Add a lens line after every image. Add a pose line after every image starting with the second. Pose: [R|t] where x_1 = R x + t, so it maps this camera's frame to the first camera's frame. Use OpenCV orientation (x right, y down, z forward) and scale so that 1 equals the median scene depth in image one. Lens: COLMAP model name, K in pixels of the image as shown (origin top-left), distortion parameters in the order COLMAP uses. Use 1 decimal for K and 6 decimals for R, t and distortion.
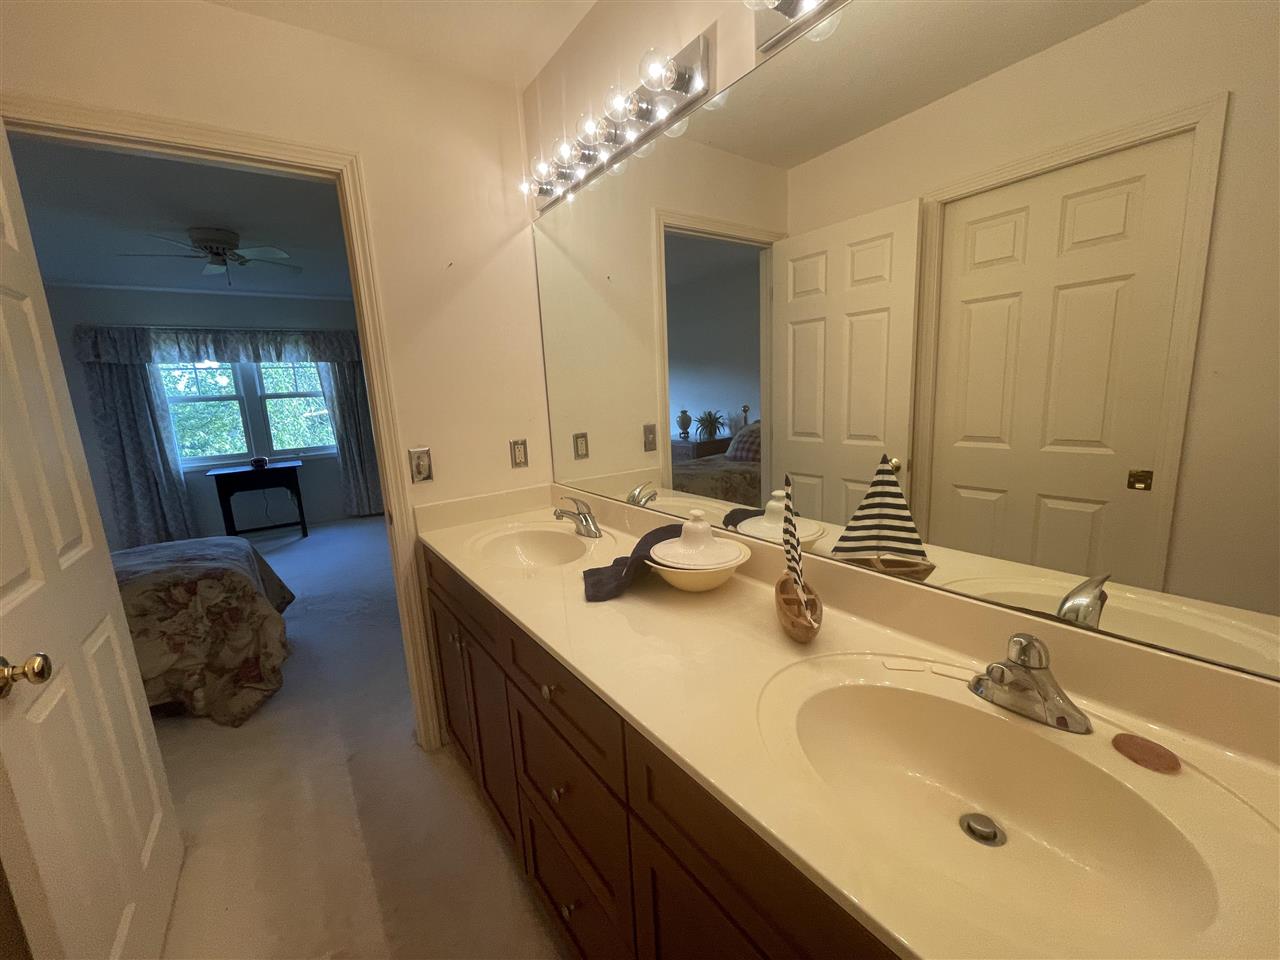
lens RADIAL K [[511.2, 0, 643.0], [0, 511.2, 479.9], [0, 0, 1]] dist [-0.004361, -0.000011]
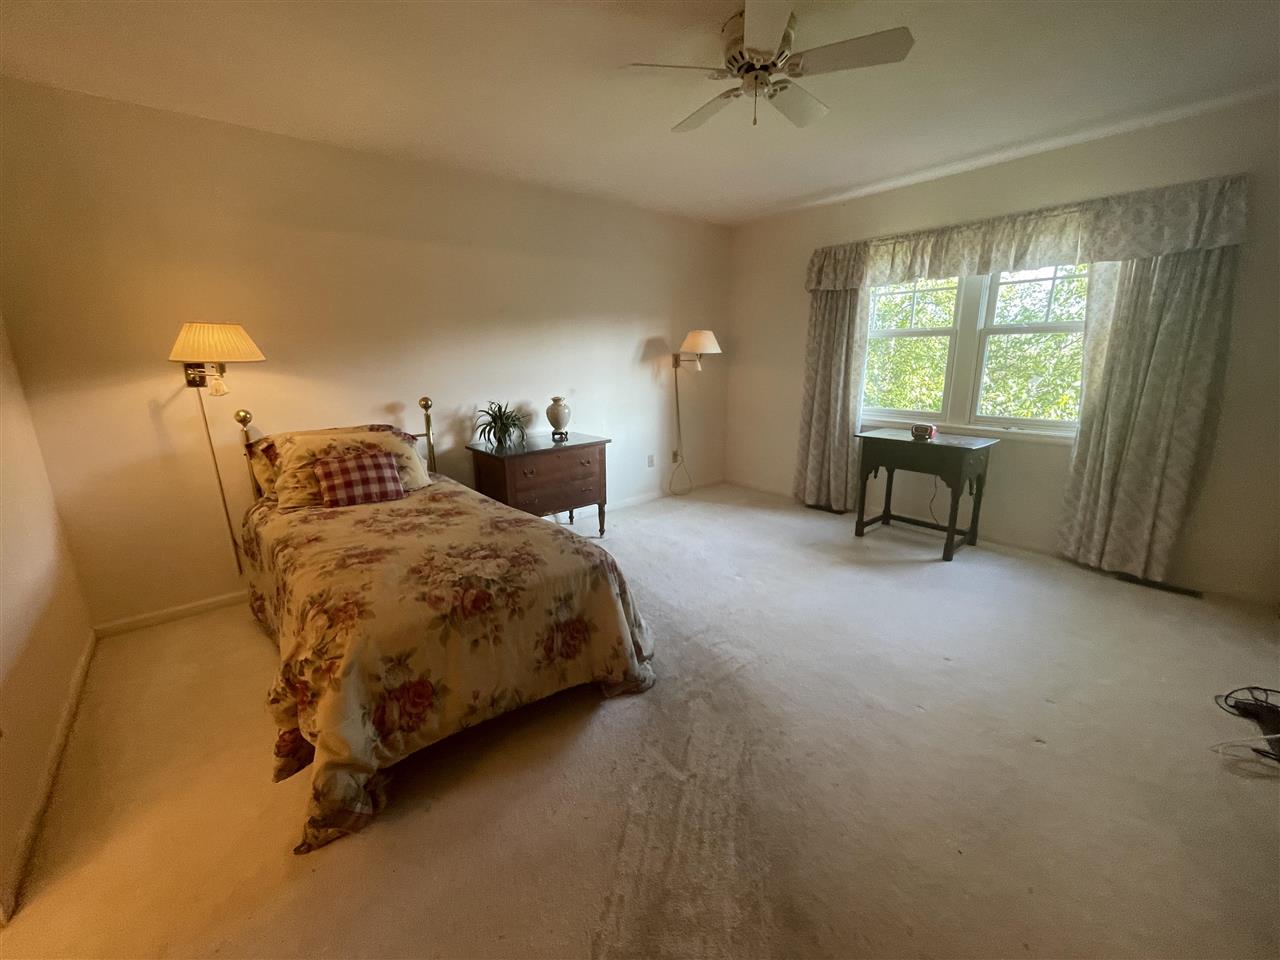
lens RADIAL K [[511.2, 0, 631.8], [0, 511.2, 479.6], [0, 0, 1]] dist [-0.004361, -0.000011]
pose [[0.058806, 0.283621, -0.957132, -0.111938], [-0.163304, 0.948608, 0.271062, -0.089836], [0.984822, 0.140363, 0.102100, 0.542577]]
